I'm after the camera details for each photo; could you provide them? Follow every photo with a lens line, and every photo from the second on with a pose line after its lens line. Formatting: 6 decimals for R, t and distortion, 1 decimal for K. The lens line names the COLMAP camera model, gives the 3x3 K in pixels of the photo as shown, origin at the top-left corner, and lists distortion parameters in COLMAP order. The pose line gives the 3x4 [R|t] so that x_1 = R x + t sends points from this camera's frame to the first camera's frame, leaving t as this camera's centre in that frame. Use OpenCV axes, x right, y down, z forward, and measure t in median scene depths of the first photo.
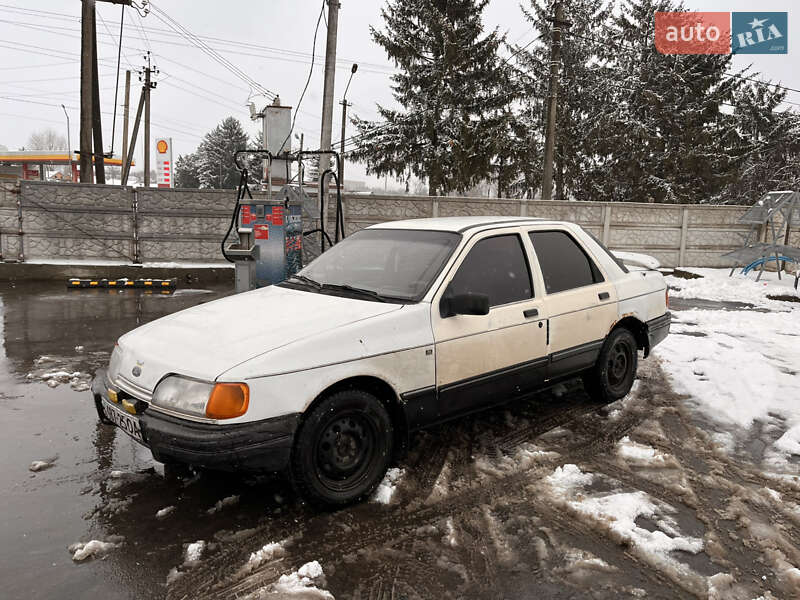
lens RADIAL K [[604.2, 0, 397.4], [0, 604.2, 300.5], [0, 0, 1]] dist [0.050971, -0.072951]
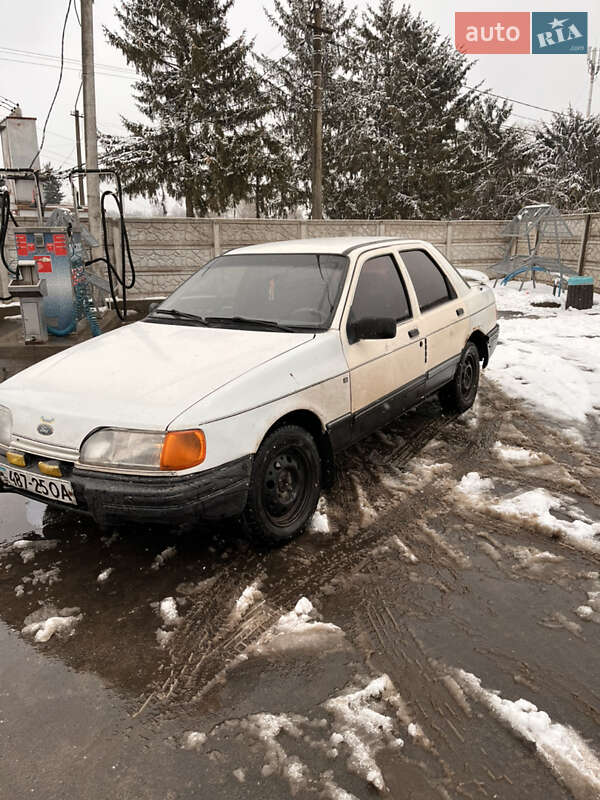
lens RADIAL K [[604.2, 0, 293.5], [0, 604.2, 403.6], [0, 0, 1]] dist [0.050971, -0.072951]
pose [[0.968777, -0.096325, 0.228456, -0.184703], [0.066835, 0.988794, 0.133492, -0.009636], [-0.238755, -0.114055, 0.964359, 0.044467]]
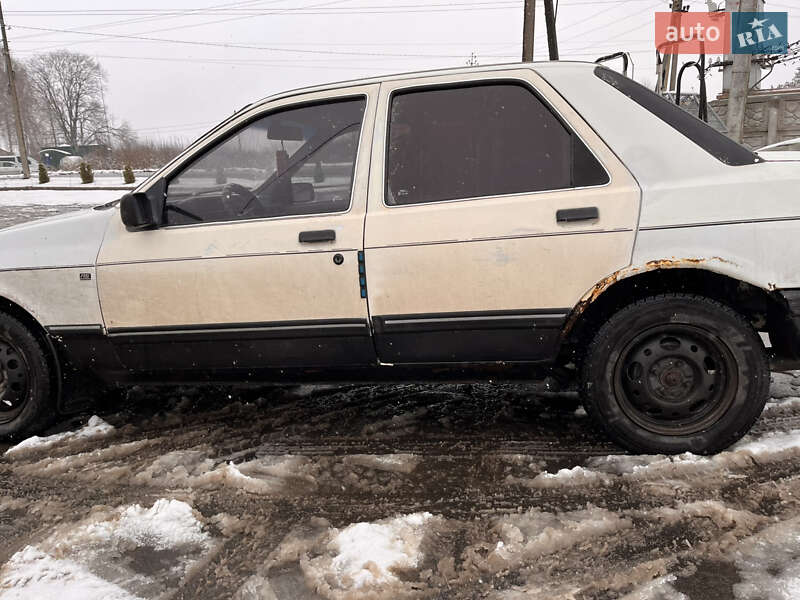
lens RADIAL K [[604.2, 0, 401.0], [0, 604.2, 296.2], [0, 0, 1]] dist [0.050971, -0.072951]
pose [[0.622925, 0.108850, -0.774672, 0.597215], [-0.048023, 0.993725, 0.101013, 0.012933], [0.780806, -0.025721, 0.624244, 0.598706]]
